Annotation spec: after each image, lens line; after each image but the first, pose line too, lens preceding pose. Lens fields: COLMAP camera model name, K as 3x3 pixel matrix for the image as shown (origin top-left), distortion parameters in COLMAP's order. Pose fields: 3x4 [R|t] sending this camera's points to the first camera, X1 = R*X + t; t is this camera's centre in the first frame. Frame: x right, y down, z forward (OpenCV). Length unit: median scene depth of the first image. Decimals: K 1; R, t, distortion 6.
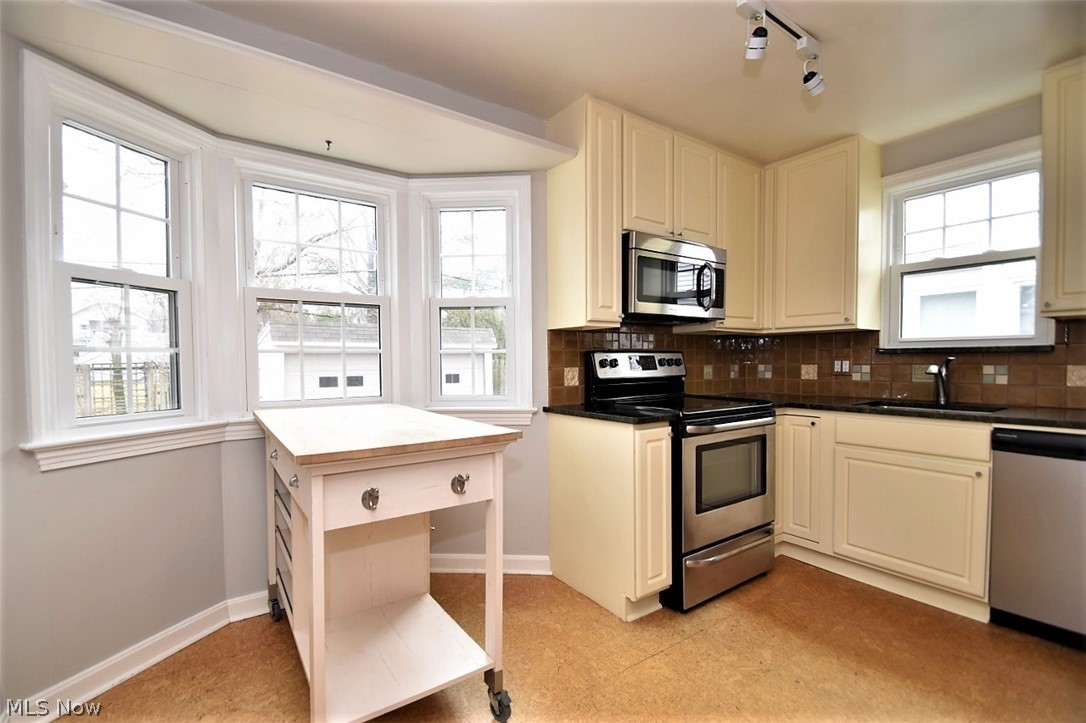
lens RADIAL K [[474.1, 0, 541.8], [0, 474.1, 365.3], [0, 0, 1]] dist [0.003515, -0.005082]
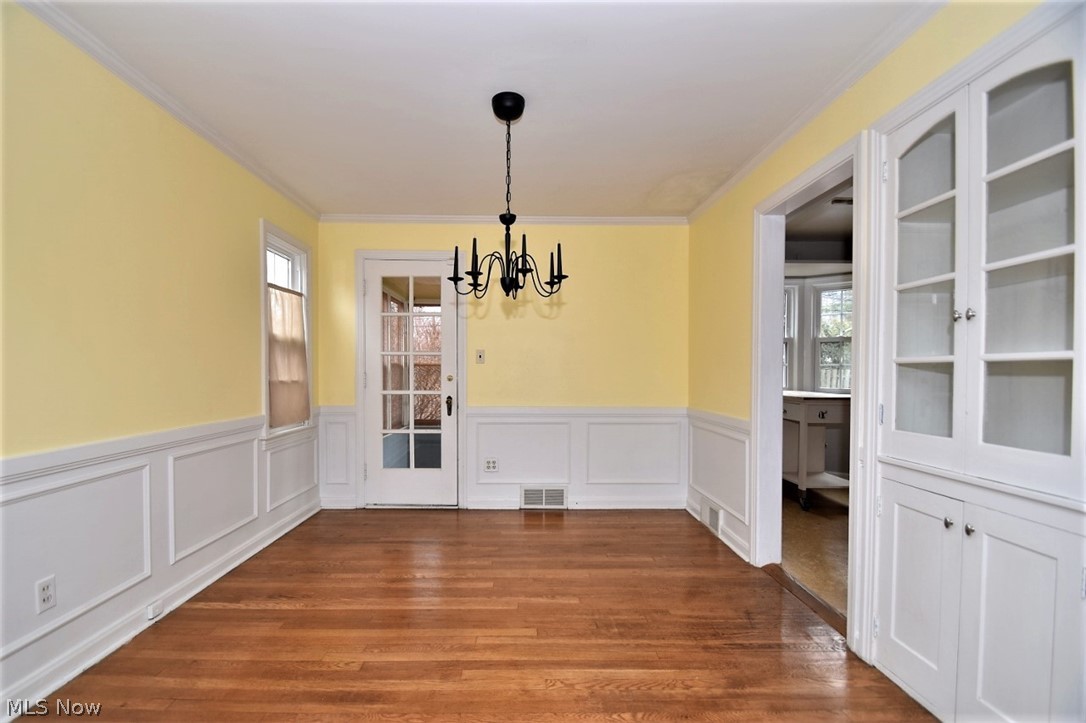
lens RADIAL K [[474.1, 0, 533.5], [0, 474.1, 368.9], [0, 0, 1]] dist [0.003515, -0.005082]
pose [[0.831736, 0.004543, -0.555152, -0.118260], [-0.010337, 0.999920, -0.007304, 0.018296], [0.555075, 0.011814, 0.831717, -1.324208]]
